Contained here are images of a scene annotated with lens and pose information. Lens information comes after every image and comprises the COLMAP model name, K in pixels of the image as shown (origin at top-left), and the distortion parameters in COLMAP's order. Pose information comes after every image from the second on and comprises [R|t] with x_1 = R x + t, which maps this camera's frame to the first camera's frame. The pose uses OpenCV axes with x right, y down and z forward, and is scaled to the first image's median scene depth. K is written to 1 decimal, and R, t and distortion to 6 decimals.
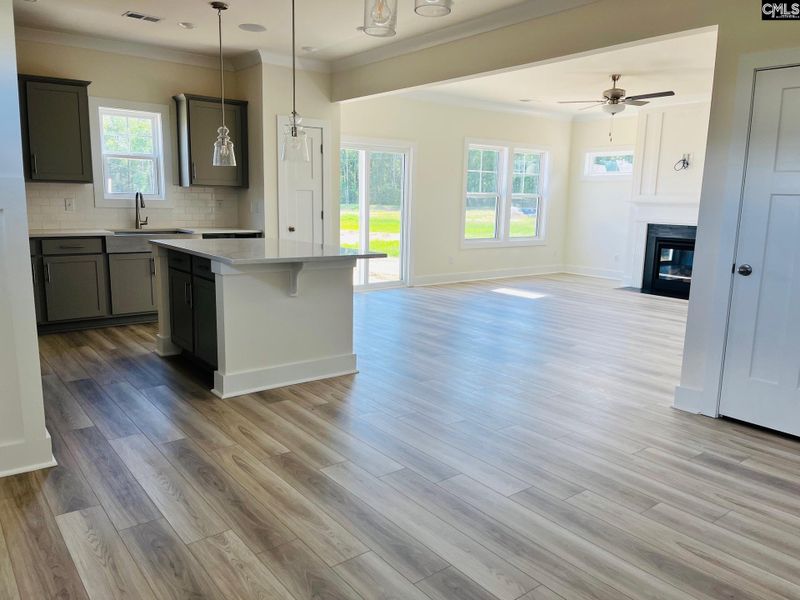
lens RADIAL K [[605.1, 0, 403.0], [0, 605.1, 299.9], [0, 0, 1]] dist [0.079194, -0.114948]
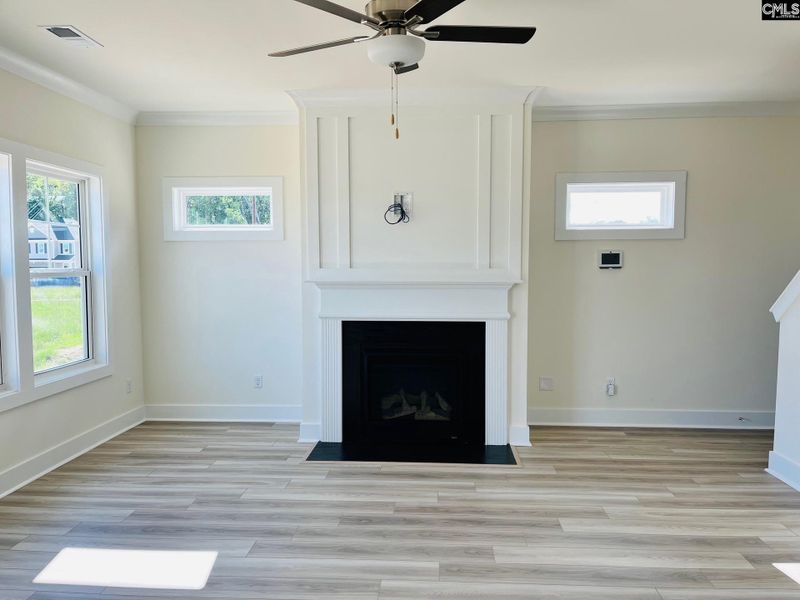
lens RADIAL K [[605.1, 0, 403.0], [0, 605.1, 299.9], [0, 0, 1]] dist [0.079194, -0.114948]
pose [[0.662956, -0.068220, 0.745544, 0.045383], [0.140662, 0.989455, -0.034541, -0.123019], [-0.735326, 0.127768, 0.665561, 0.637584]]
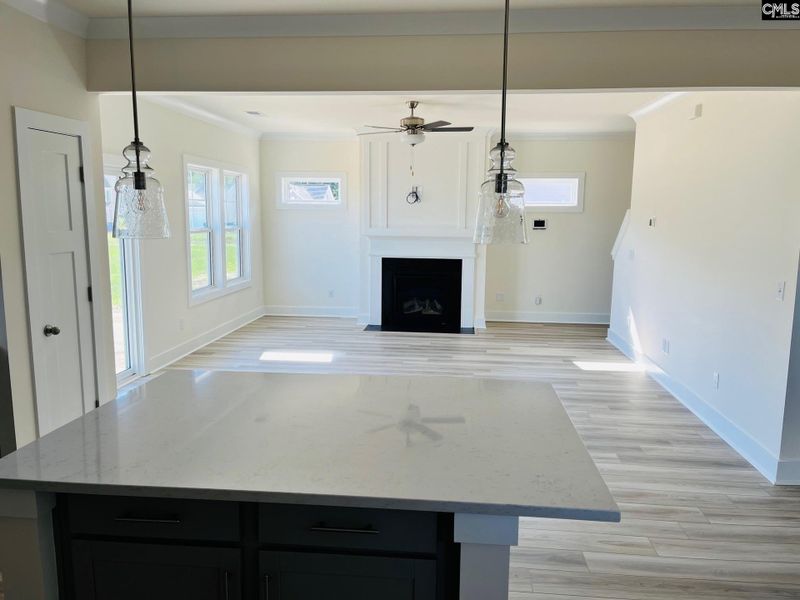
lens RADIAL K [[605.1, 0, 403.0], [0, 605.1, 299.9], [0, 0, 1]] dist [0.079194, -0.114948]
pose [[0.688013, -0.117937, 0.716051, -0.272925], [0.125590, 0.991168, 0.042578, -0.100158], [-0.714748, 0.060635, 0.696749, 0.339833]]
